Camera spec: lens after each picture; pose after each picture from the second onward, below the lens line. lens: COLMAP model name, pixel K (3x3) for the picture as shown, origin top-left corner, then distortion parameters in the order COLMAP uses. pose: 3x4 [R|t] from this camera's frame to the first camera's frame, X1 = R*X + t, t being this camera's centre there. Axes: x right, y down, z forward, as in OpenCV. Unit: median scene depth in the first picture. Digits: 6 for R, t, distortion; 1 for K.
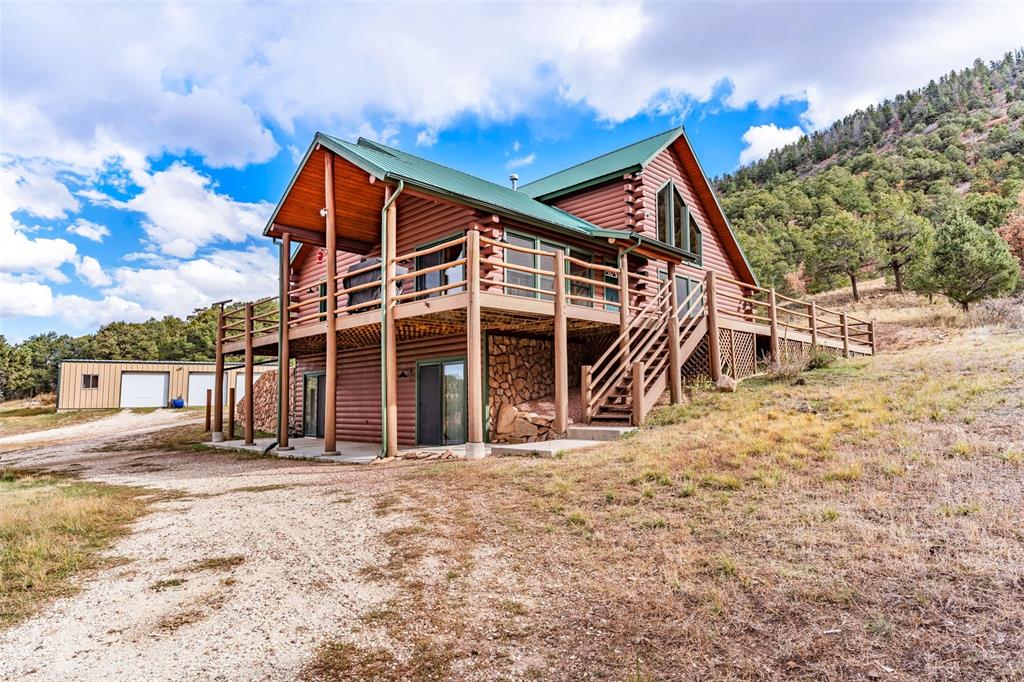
lens RADIAL K [[584.3, 0, 521.7], [0, 584.3, 343.2], [0, 0, 1]] dist [0.003614, 0.002601]
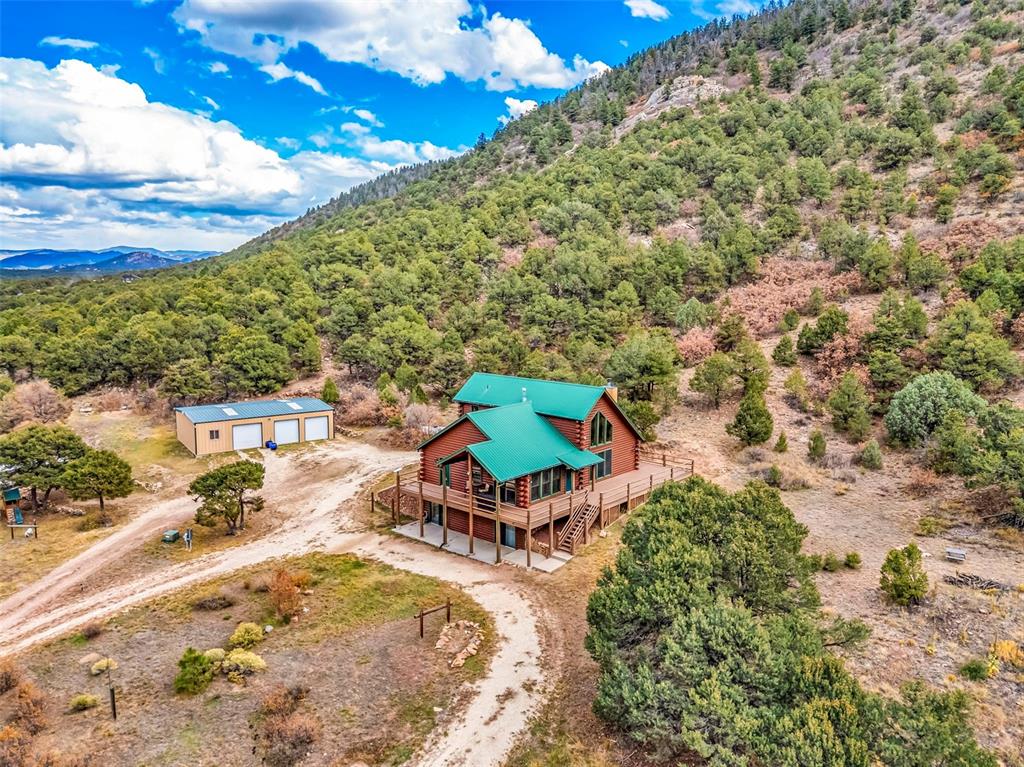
lens RADIAL K [[743.5, 0, 512.0], [0, 743.5, 383.5], [0, 0, 1]] dist [0.050794, -0.002083]
pose [[0.998105, 0.000613, 0.061536, -0.264394], [-0.015525, 0.970118, 0.242136, -1.160987], [-0.059549, -0.242632, 0.968289, -1.828289]]
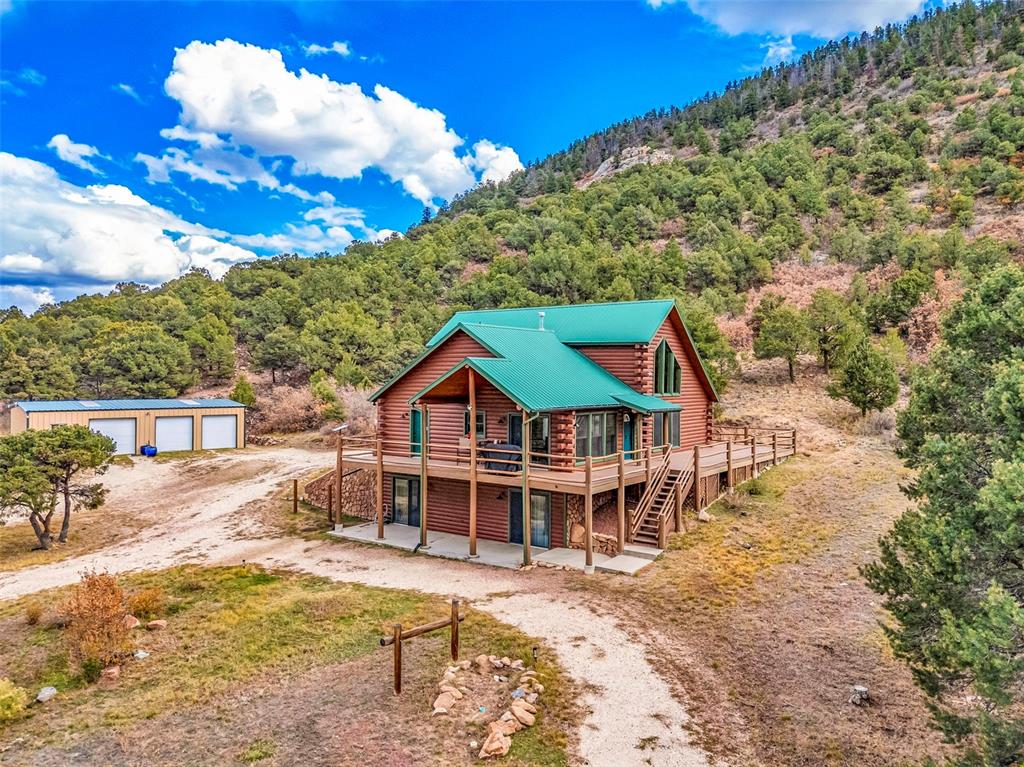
lens RADIAL K [[746.4, 0, 512.0], [0, 746.4, 383.5], [0, 0, 1]] dist [0.035681, -0.002515]
pose [[0.989540, 0.010607, 0.143872, -0.391693], [-0.026804, 0.993446, 0.111115, -0.397689], [-0.141750, -0.113809, 0.983338, -0.774877]]
